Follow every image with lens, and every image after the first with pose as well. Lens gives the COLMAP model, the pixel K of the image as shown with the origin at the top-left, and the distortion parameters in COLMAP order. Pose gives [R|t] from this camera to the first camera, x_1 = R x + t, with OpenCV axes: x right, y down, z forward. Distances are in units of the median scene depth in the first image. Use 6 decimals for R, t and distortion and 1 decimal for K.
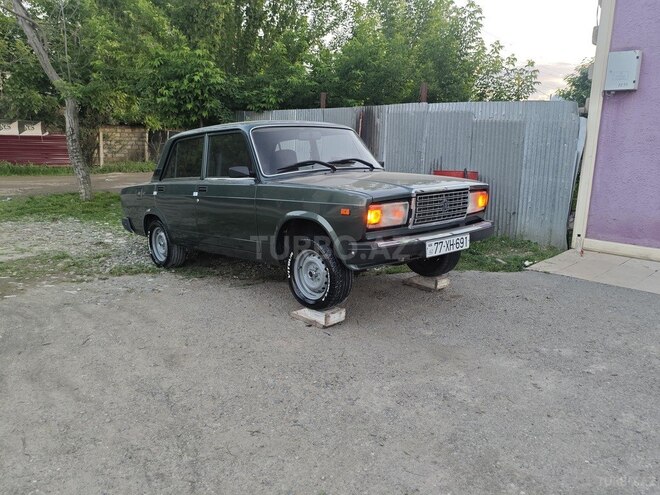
lens RADIAL K [[508.0, 0, 327.4], [0, 508.0, 243.9], [0, 0, 1]] dist [0.036331, -0.064180]
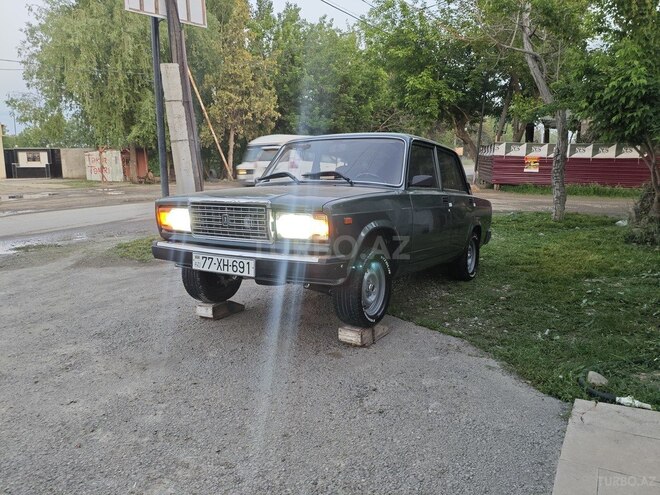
lens RADIAL K [[508.0, 0, 332.5], [0, 508.0, 242.9], [0, 0, 1]] dist [0.036331, -0.064180]
pose [[0.291337, 0.132581, -0.947389, 0.754233], [-0.180229, 0.980221, 0.081752, -0.094860], [0.939489, 0.146929, 0.309470, 0.598799]]
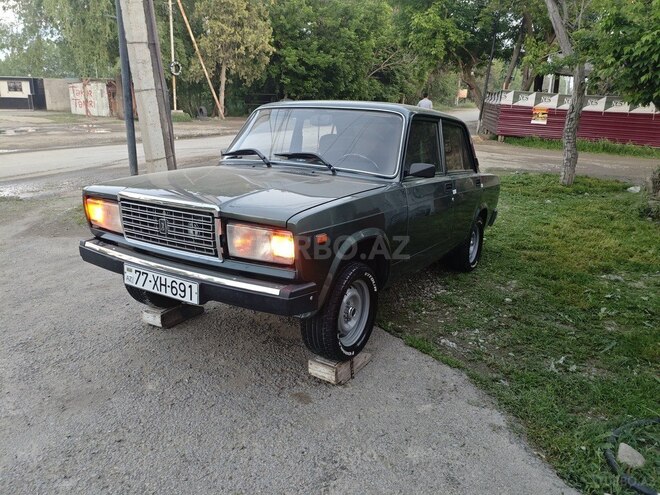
lens RADIAL K [[508.0, 0, 331.1], [0, 508.0, 245.2], [0, 0, 1]] dist [0.036331, -0.064180]
pose [[0.290492, 0.256684, -0.921807, 0.619880], [-0.213016, 0.956522, 0.199222, -0.156592], [0.932866, 0.138487, 0.332540, 0.652136]]
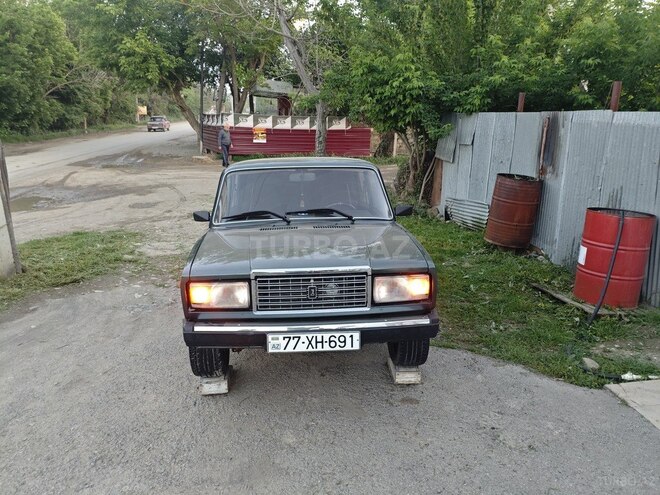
lens RADIAL K [[508.0, 0, 325.8], [0, 508.0, 245.6], [0, 0, 1]] dist [0.036331, -0.064180]
pose [[0.781752, 0.135143, -0.608770, 0.475348], [-0.108821, 0.990820, 0.080213, -0.141011], [0.614022, 0.003540, 0.789281, 0.256926]]
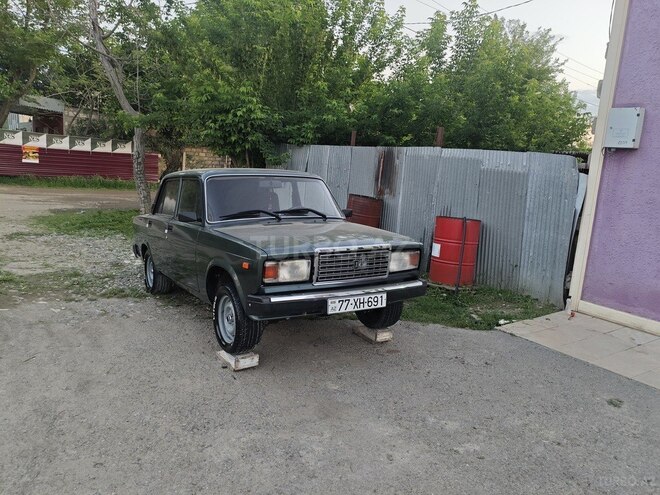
lens RADIAL K [[508.0, 0, 327.9], [0, 508.0, 243.8], [0, 0, 1]] dist [0.036331, -0.064180]
pose [[0.981676, 0.072795, -0.176104, 0.232941], [-0.079886, 0.996241, -0.033504, -0.052001], [0.173003, 0.046958, 0.983801, -0.015402]]
